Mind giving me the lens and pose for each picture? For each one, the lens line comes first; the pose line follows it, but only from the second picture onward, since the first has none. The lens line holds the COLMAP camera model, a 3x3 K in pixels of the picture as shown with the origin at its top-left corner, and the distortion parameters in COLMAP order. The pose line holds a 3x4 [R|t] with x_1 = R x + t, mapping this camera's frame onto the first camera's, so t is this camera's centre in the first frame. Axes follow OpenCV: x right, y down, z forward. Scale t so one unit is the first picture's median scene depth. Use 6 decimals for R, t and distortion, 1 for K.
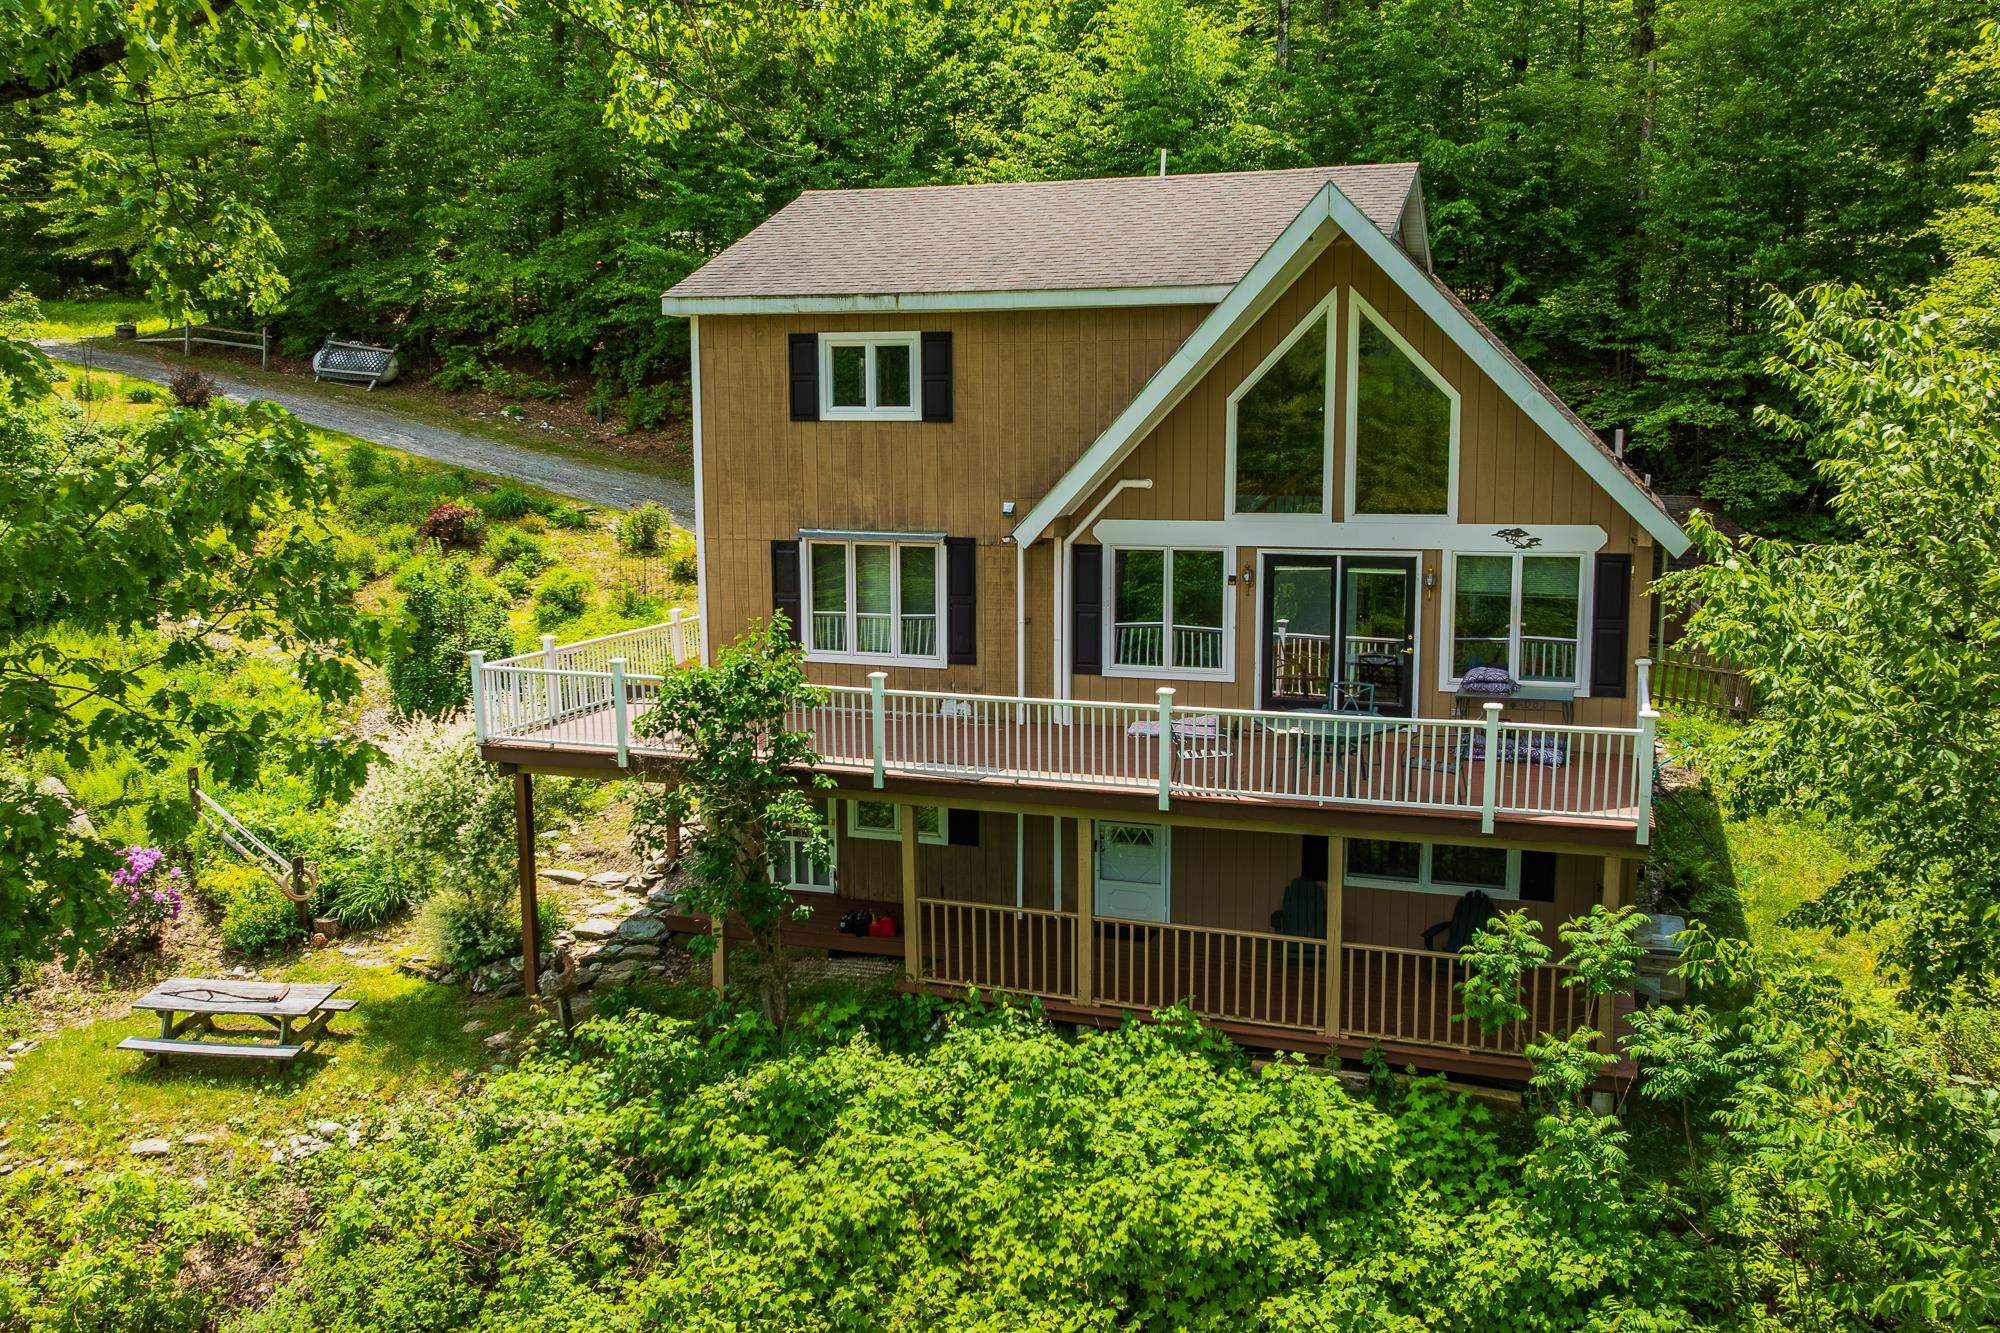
lens RADIAL K [[1678.9, 0, 999.9], [0, 1678.9, 666.5], [0, 0, 1]] dist [-0.043595, 0.030273]
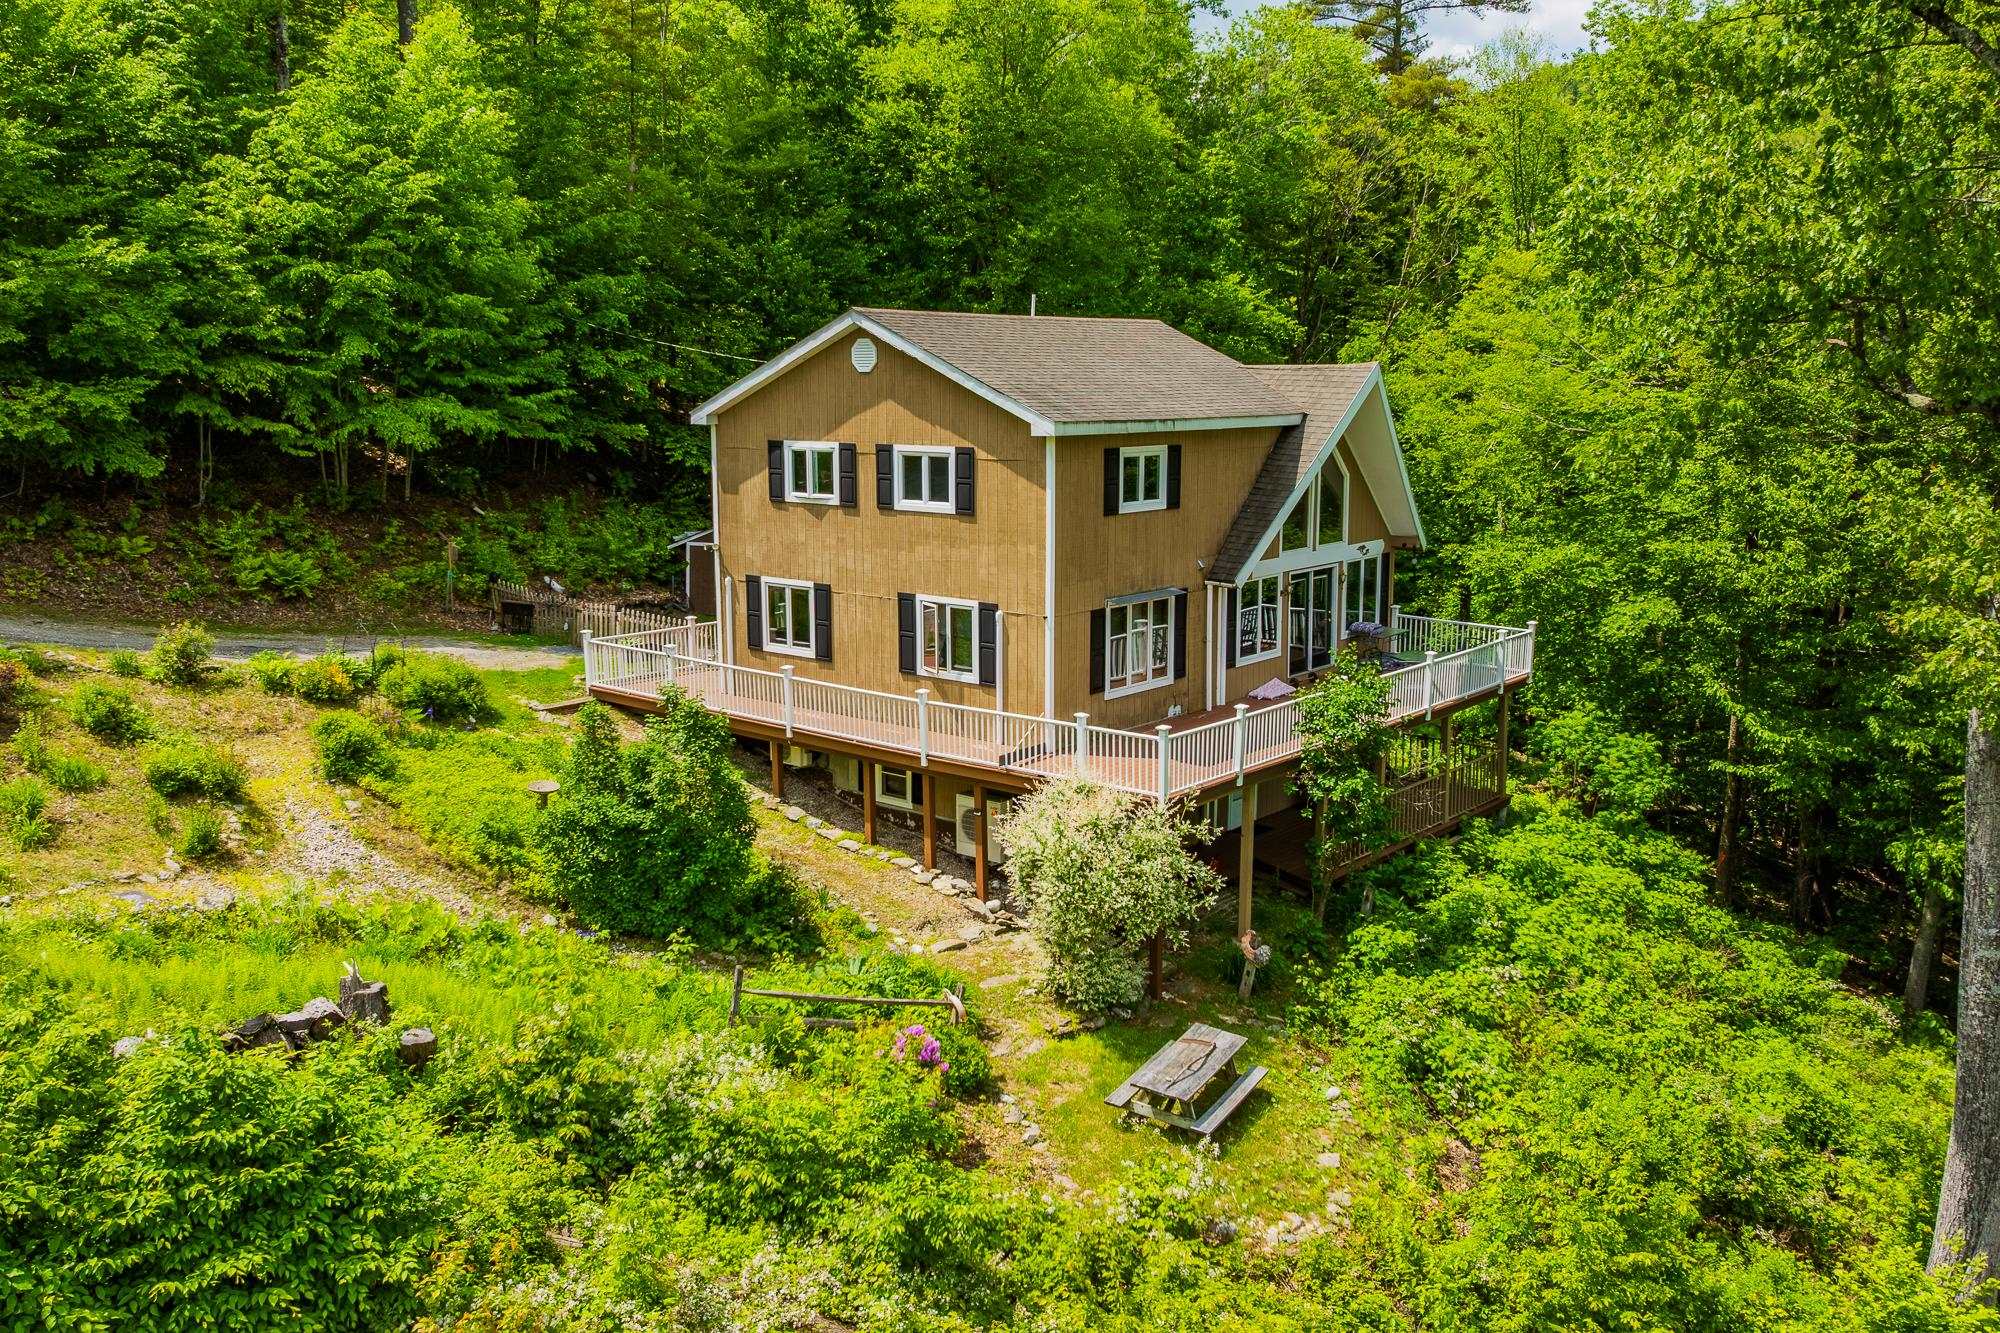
lens RADIAL K [[1678.9, 0, 995.8], [0, 1678.9, 666.8], [0, 0, 1]] dist [-0.043595, 0.030273]
pose [[0.358699, -0.156289, 0.920276, -1.396405], [0.151169, 0.982596, 0.107951, -0.189112], [-0.921131, 0.100396, 0.376083, 0.619163]]
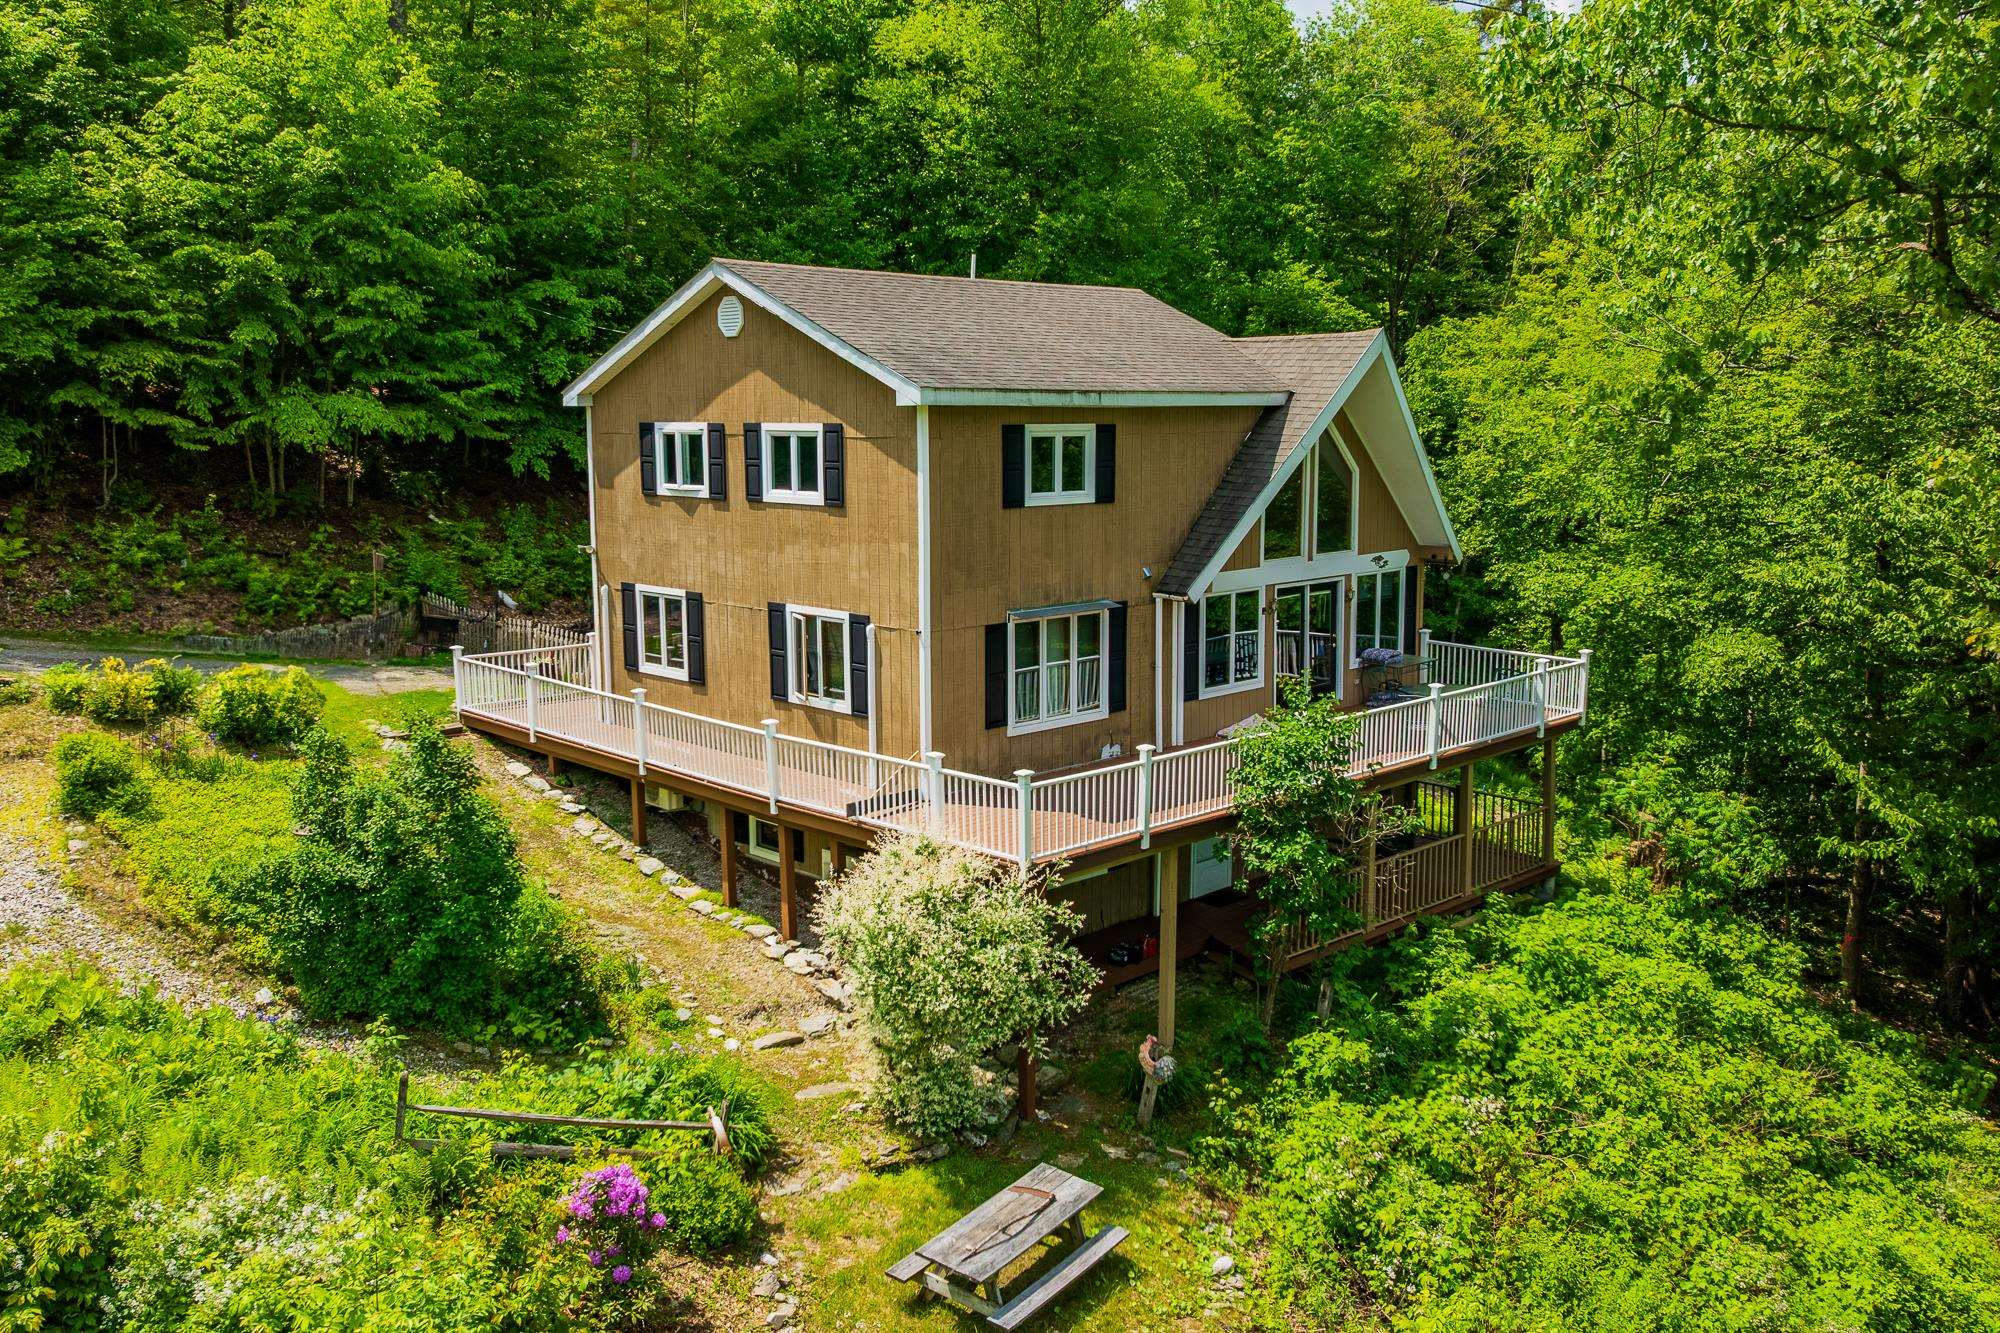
lens RADIAL K [[1678.9, 0, 997.8], [0, 1678.9, 663.1], [0, 0, 1]] dist [-0.043595, 0.030273]
pose [[0.451072, -0.129085, 0.883103, -1.086996], [0.146066, 0.986821, 0.069638, -0.127929], [-0.880454, 0.097579, 0.463982, 0.542641]]
